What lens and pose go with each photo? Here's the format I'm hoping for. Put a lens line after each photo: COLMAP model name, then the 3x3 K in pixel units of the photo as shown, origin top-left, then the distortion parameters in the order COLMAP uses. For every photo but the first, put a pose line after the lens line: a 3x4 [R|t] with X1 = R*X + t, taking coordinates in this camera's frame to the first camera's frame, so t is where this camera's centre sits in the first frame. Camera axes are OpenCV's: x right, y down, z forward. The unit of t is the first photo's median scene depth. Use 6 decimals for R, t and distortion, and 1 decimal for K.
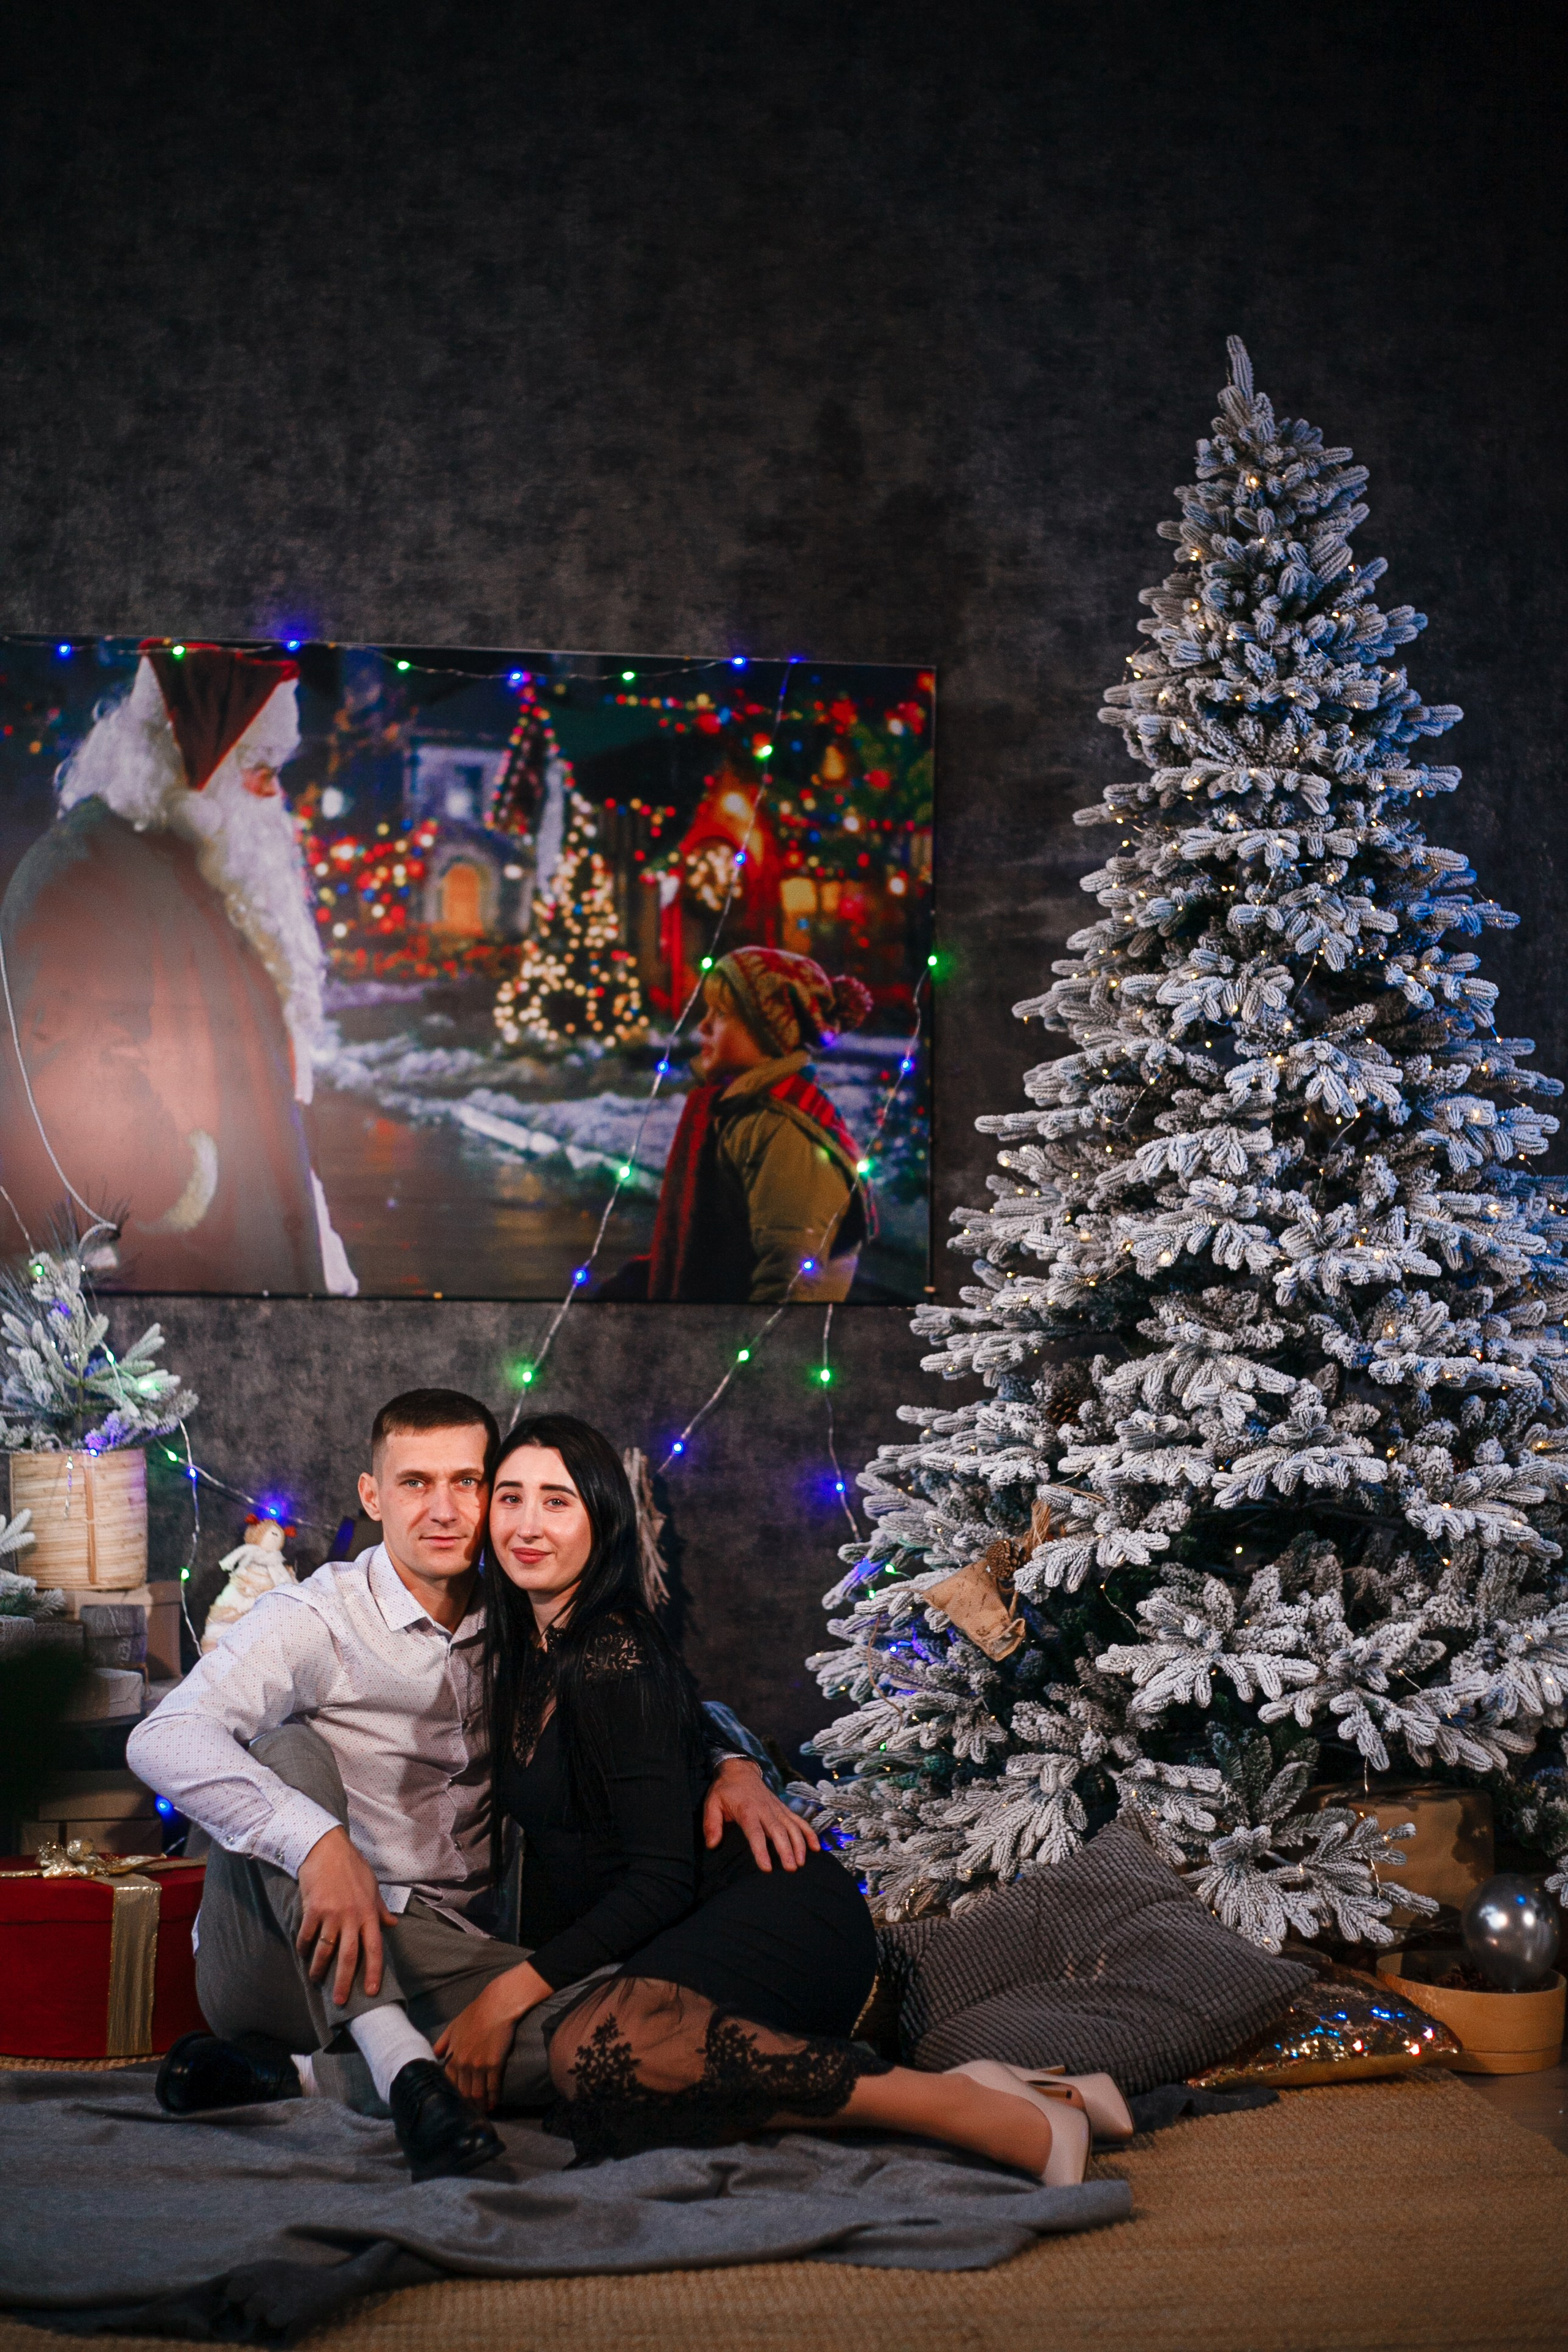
lens RADIAL K [[3363.0, 0, 766.0], [0, 3363.0, 1152.5], [0, 0, 1]] dist [-0.081472, 0.000000]
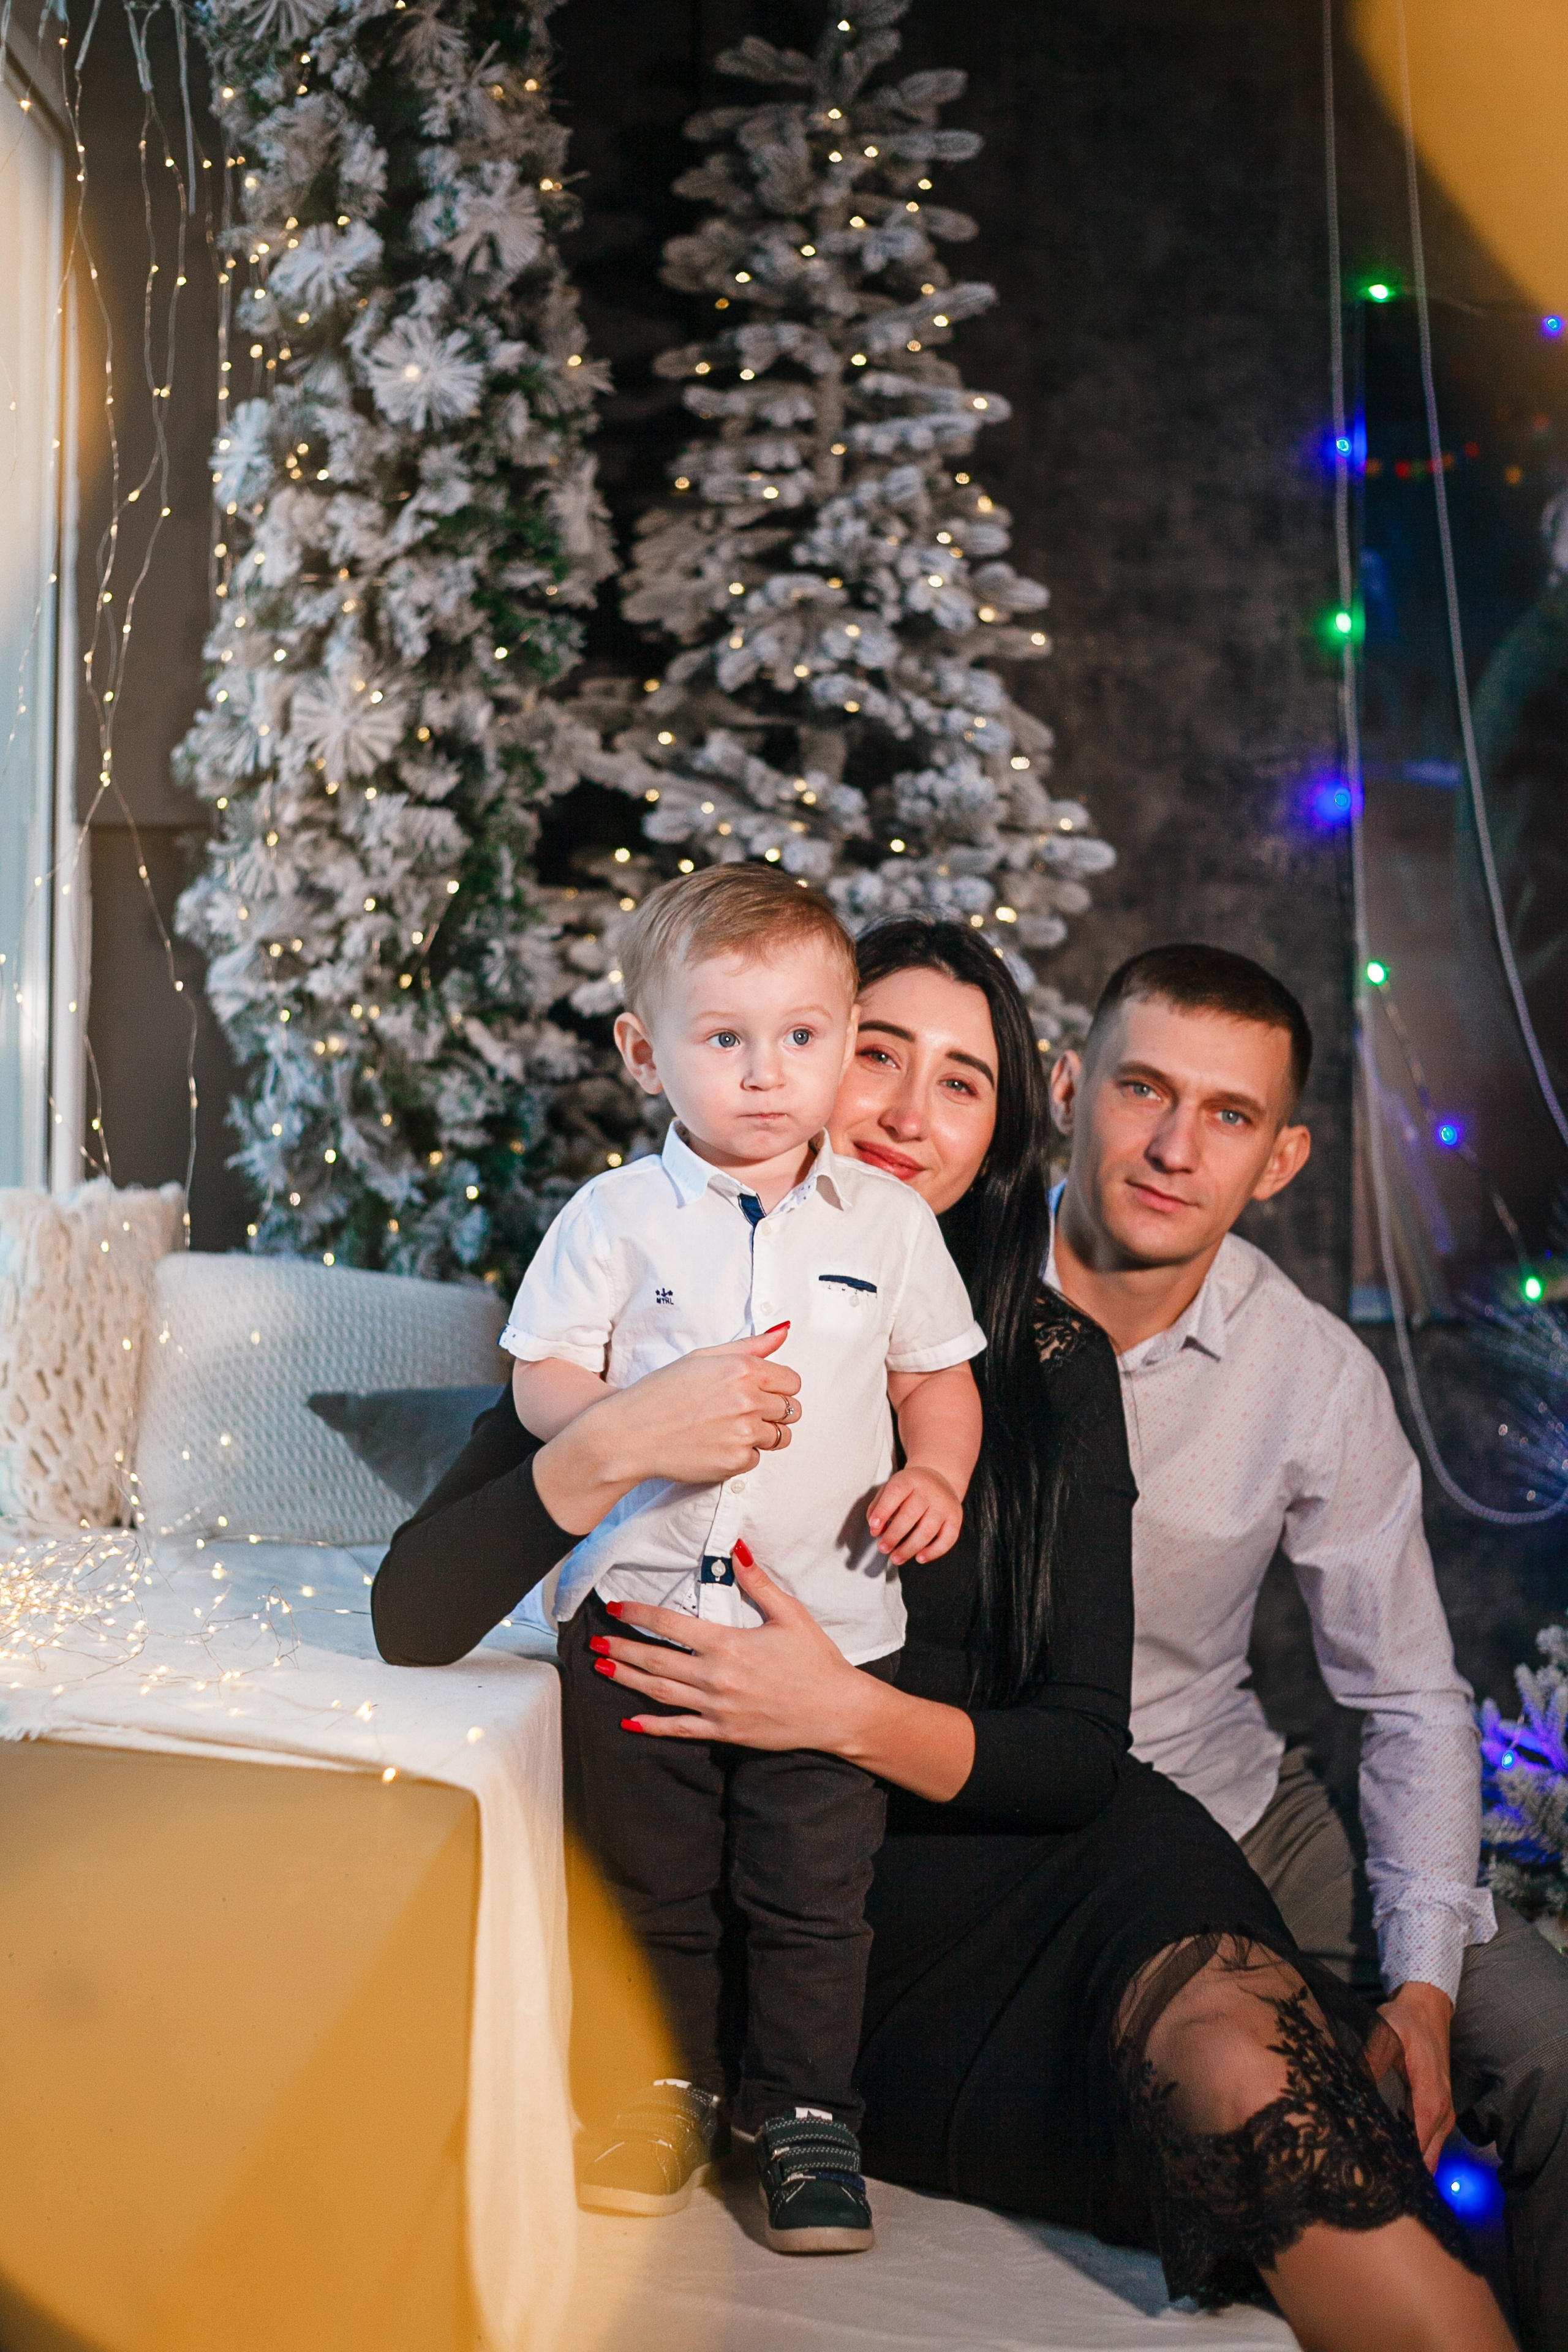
lens RADIAL K [[3363.0, 0, 790.7], [0, 3363.0, 1157.3], [0, 0, 1]] dist [-0.081472, 0.000000]
pose [[0.991324, 0.001776, -0.131430, -0.268834], [0.003222, 0.999280, 0.037806, -0.014792], [0.131403, -0.037901, 0.990604, 0.337362]]
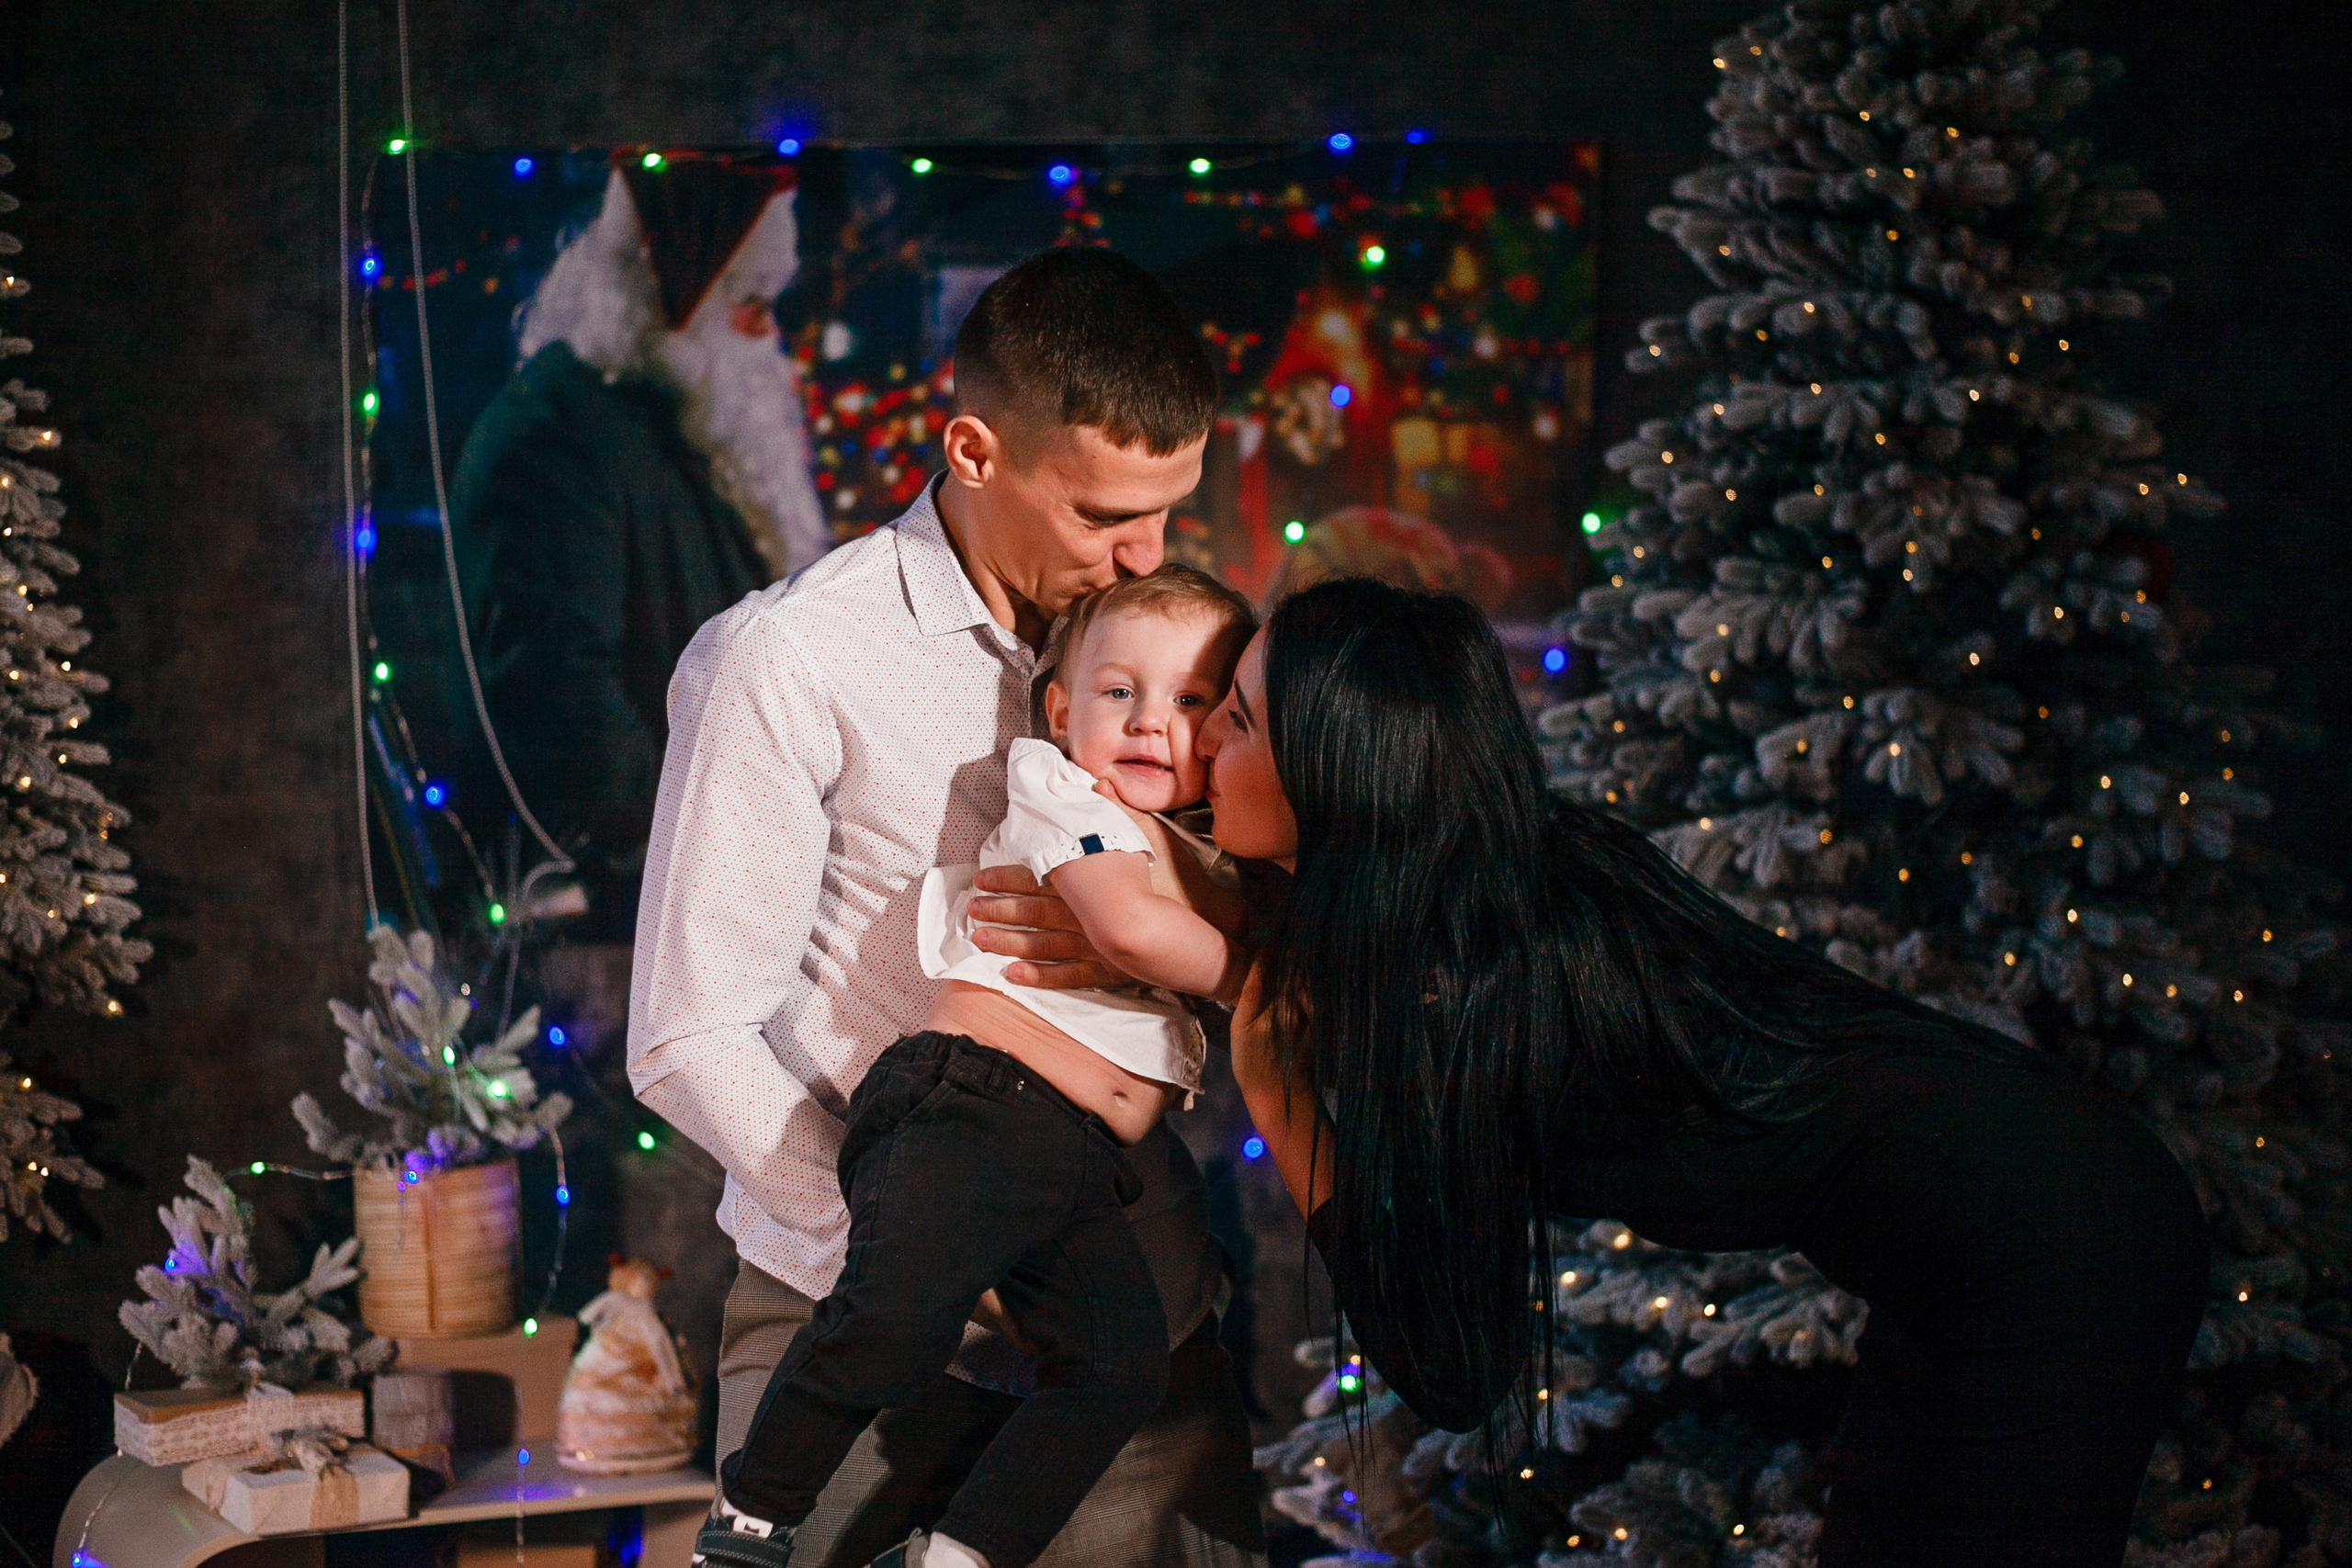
lens RADIAL K [[3362.7, 0, 1190.3], [0, 3362.7, 781.2], [0, 0, 1]] dist [-0.081472, 0.000000]
pose [[0.962779, 0.008580, -0.270154, 0.173264], [0.009267, 0.997861, 0.064718, -0.049858], [0.270131, -0.064812, 0.960640, 0.237510]]
